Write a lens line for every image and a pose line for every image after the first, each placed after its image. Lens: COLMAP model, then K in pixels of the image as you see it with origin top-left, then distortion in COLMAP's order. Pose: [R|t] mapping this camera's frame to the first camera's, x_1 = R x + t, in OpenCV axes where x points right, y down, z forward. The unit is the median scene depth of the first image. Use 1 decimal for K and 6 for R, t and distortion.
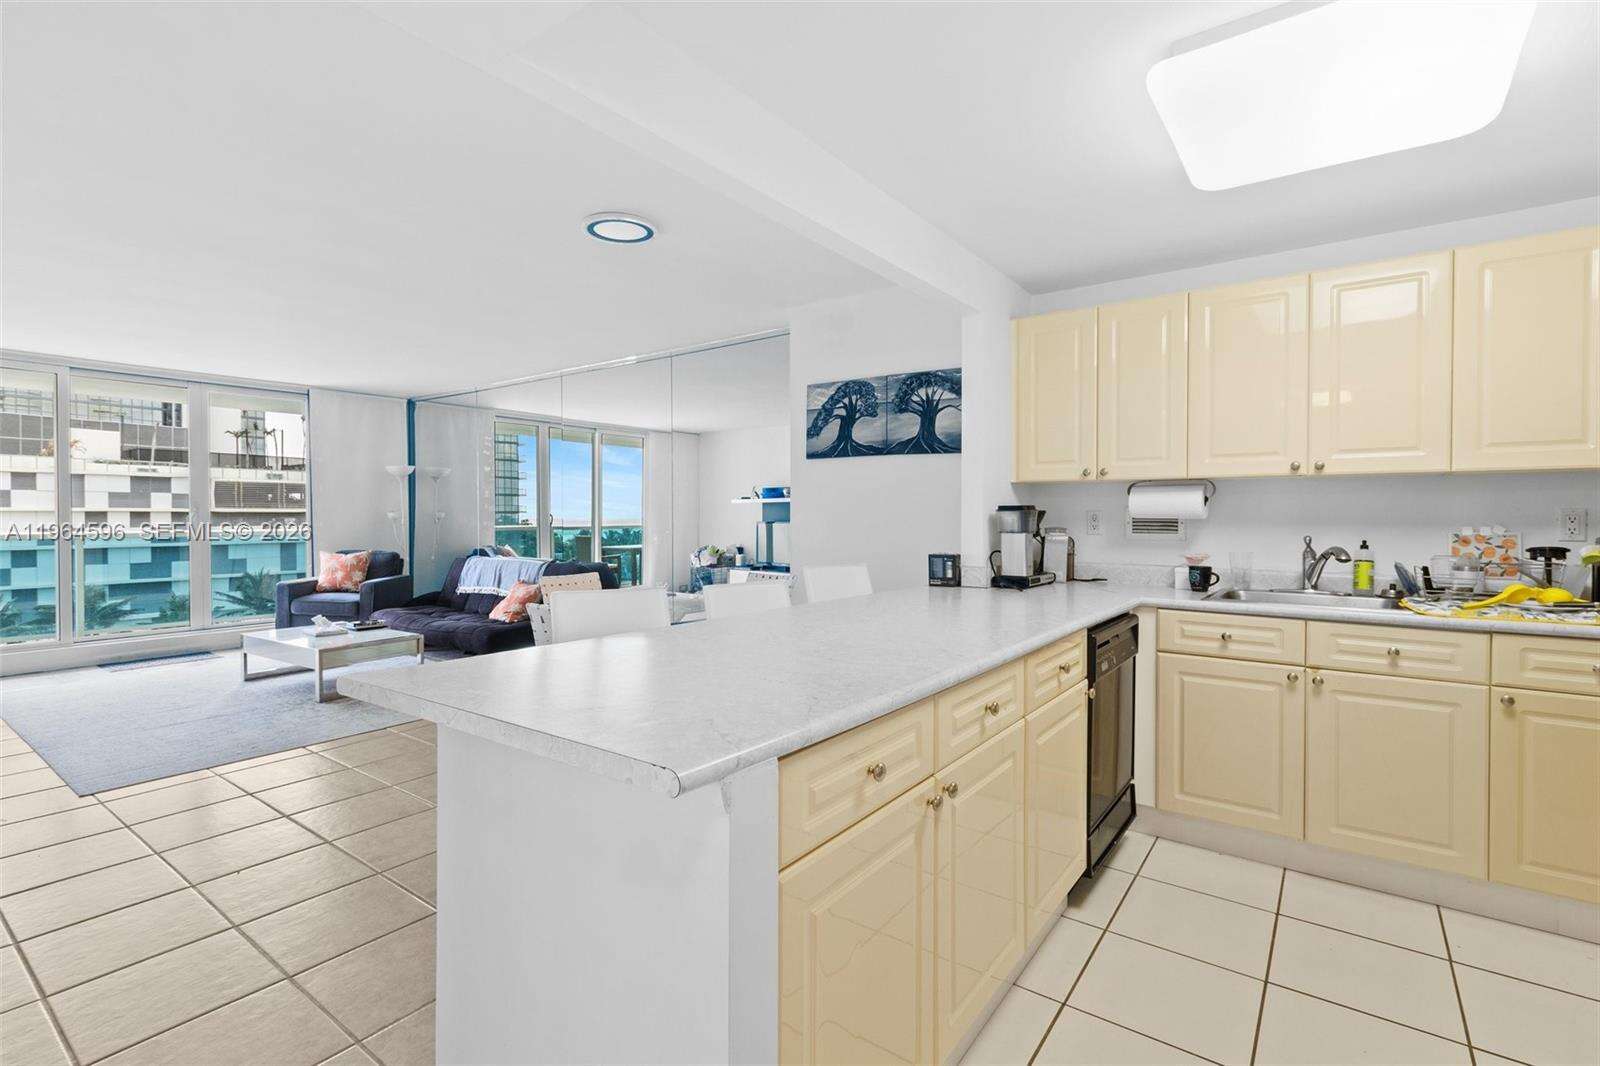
lens RADIAL K [[725.5, 0, 798.9], [0, 725.5, 524.8], [0, 0, 1]] dist [0.004370, -0.000200]
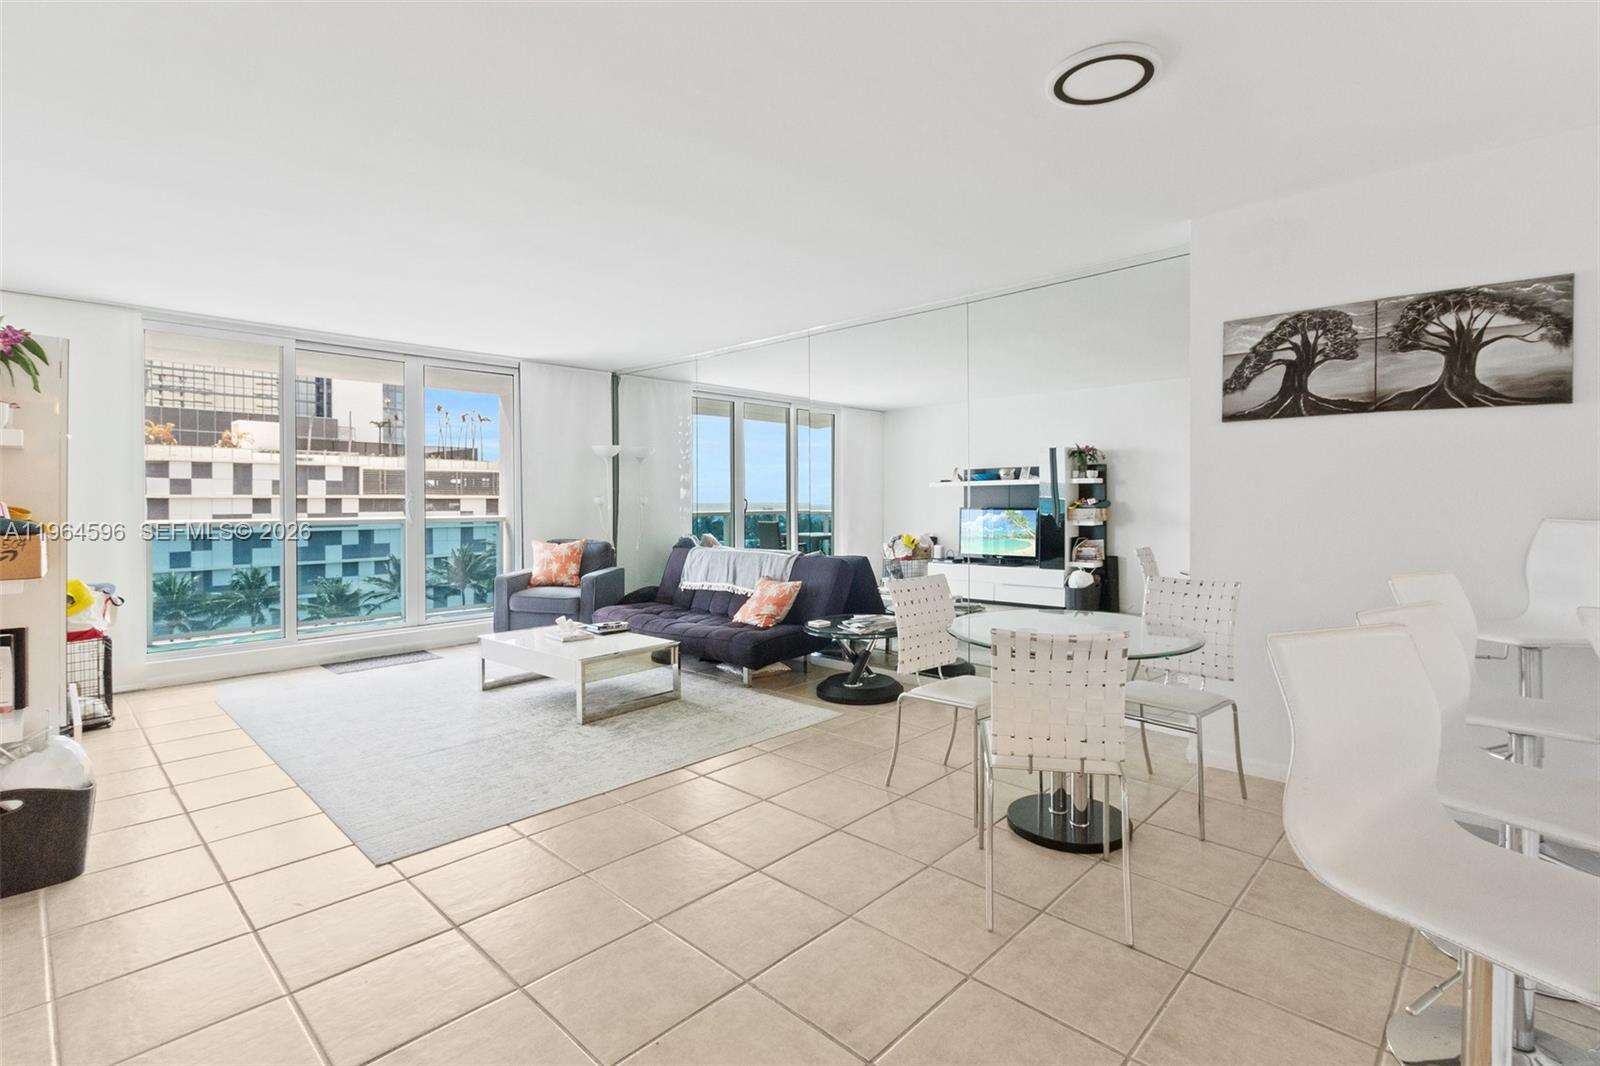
lens RADIAL K [[748.1, 0, 813.4], [0, 748.1, 506.0], [0, 0, 1]] dist [0.004009, -0.000333]
pose [[0.991851, 0.000449, -0.127403, -0.336279], [-0.001424, 0.999970, -0.007567, 0.001140], [0.127396, 0.007687, 0.991822, 0.214746]]
